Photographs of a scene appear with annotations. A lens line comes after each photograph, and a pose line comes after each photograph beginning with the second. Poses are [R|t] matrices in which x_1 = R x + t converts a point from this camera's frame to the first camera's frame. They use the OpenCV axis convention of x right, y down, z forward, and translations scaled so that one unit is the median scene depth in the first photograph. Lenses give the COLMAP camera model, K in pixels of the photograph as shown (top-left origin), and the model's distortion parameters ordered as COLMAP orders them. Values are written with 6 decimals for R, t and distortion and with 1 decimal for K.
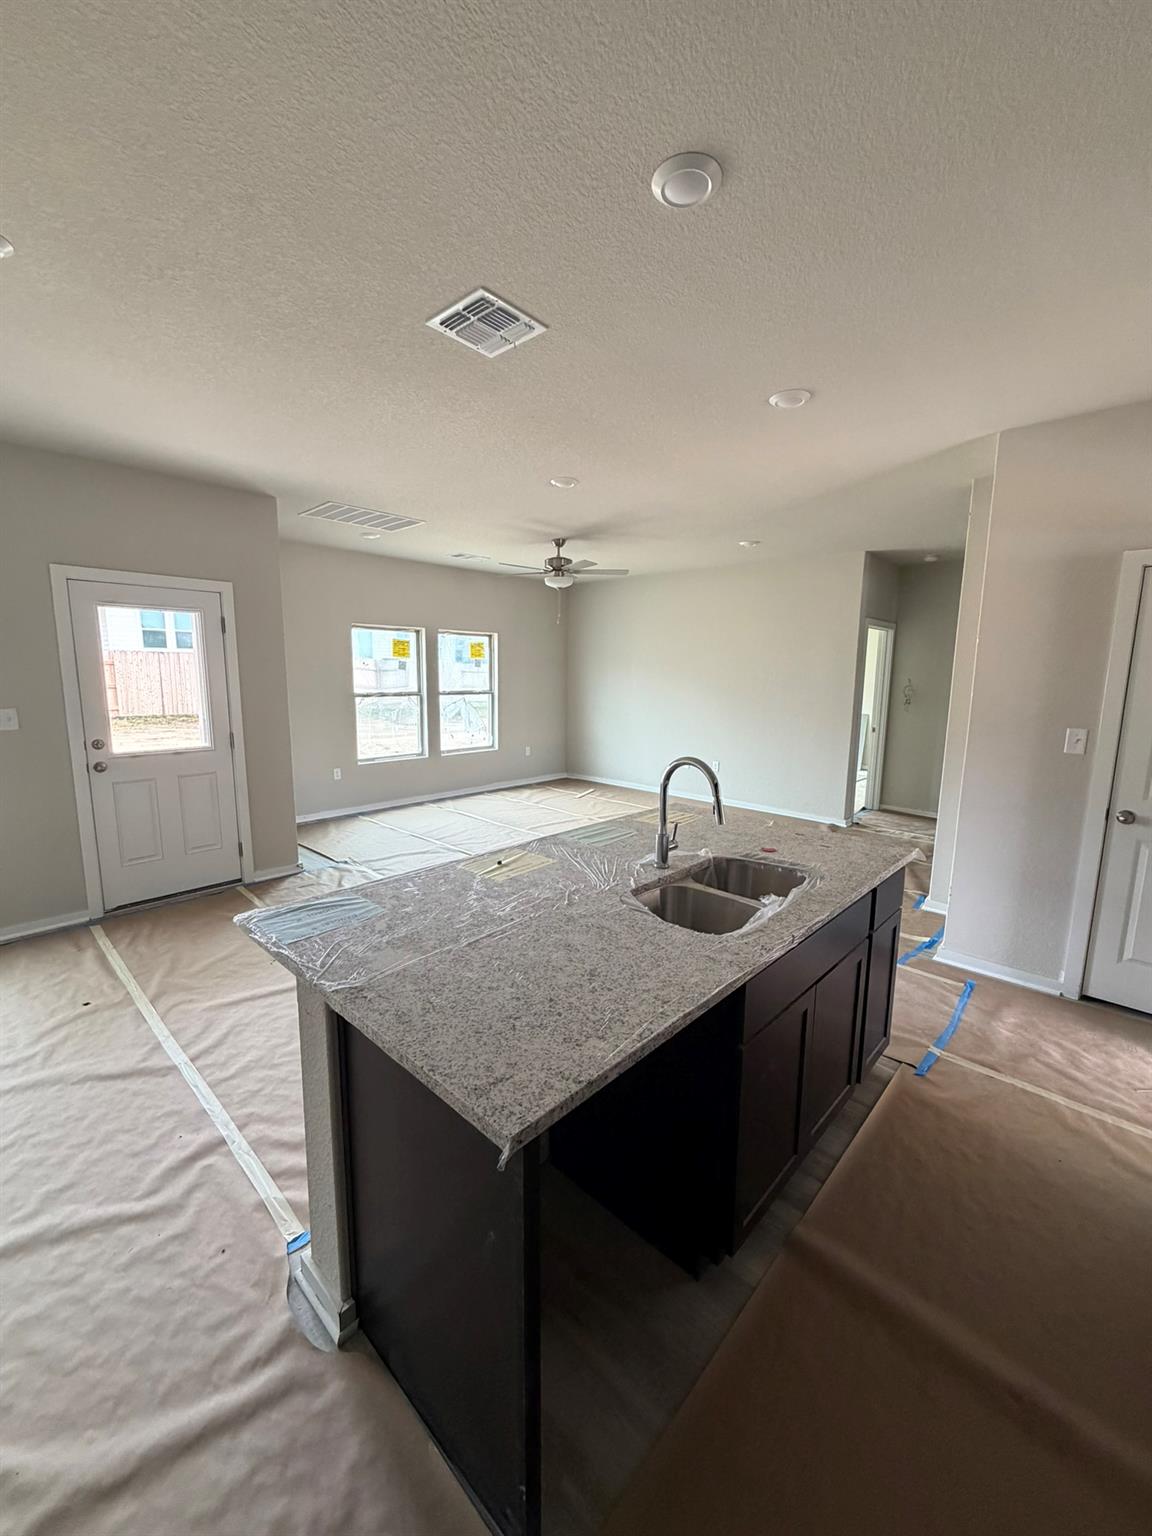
lens RADIAL K [[616.2, 0, 562.2], [0, 616.2, 780.2], [0, 0, 1]] dist [0.008248, -0.000456]
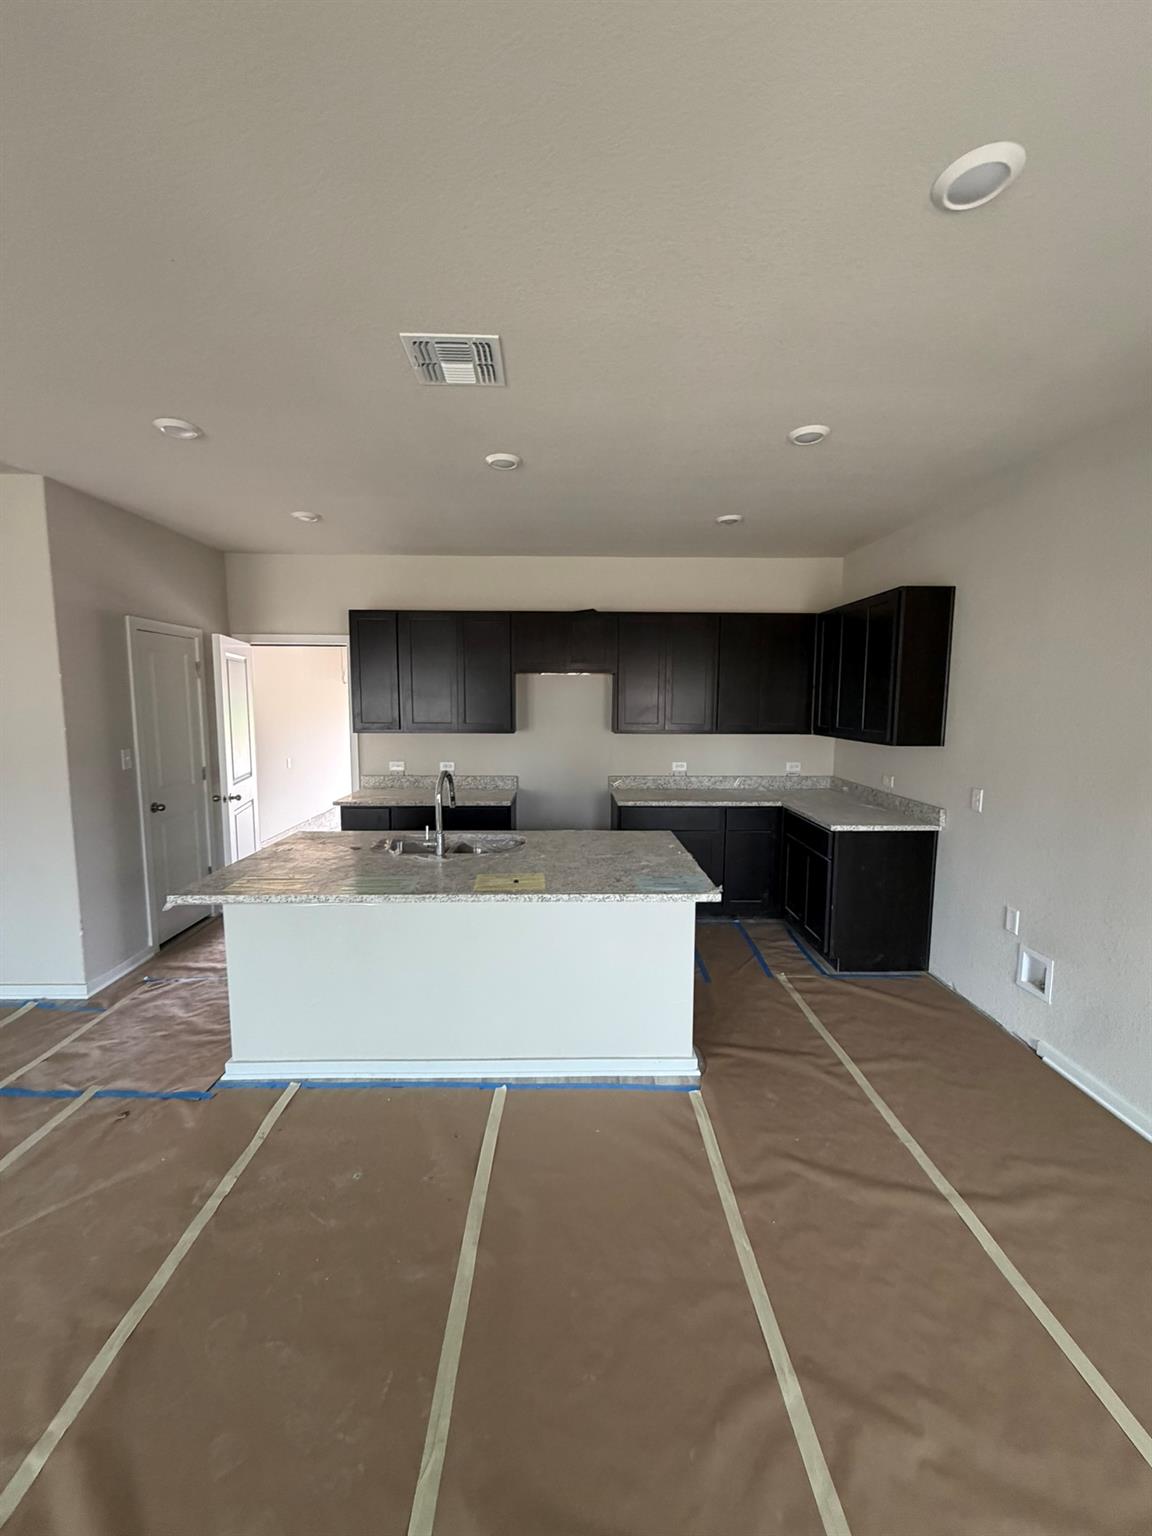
lens RADIAL K [[616.2, 0, 573.3], [0, 616.2, 765.2], [0, 0, 1]] dist [0.008248, -0.000456]
pose [[-0.708389, -0.081585, 0.701091, -0.907154], [0.098691, 0.972090, 0.212840, -0.296793], [-0.698888, 0.219965, -0.680567, 1.536136]]
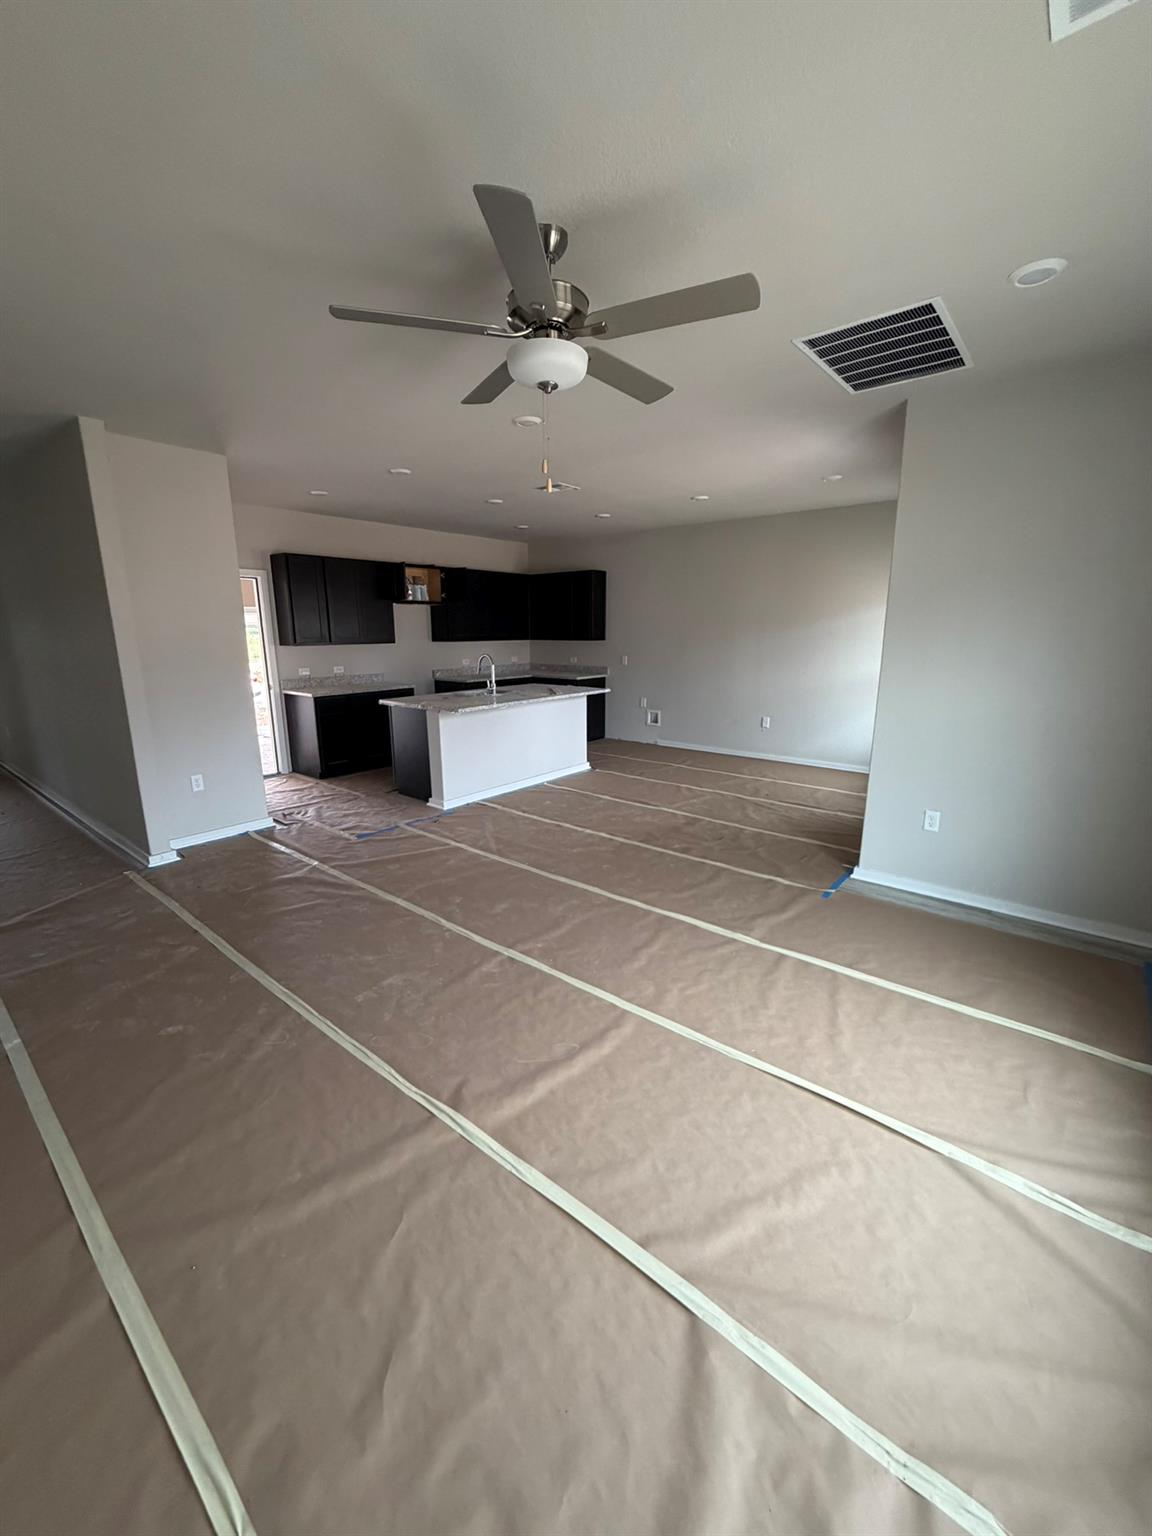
lens RADIAL K [[616.2, 0, 573.4], [0, 616.2, 763.1], [0, 0, 1]] dist [0.008248, -0.000456]
pose [[-0.997213, 0.018127, -0.072366, 0.084448], [-0.008966, 0.933876, 0.357484, -0.574488], [0.074061, 0.357137, -0.931111, 3.675231]]
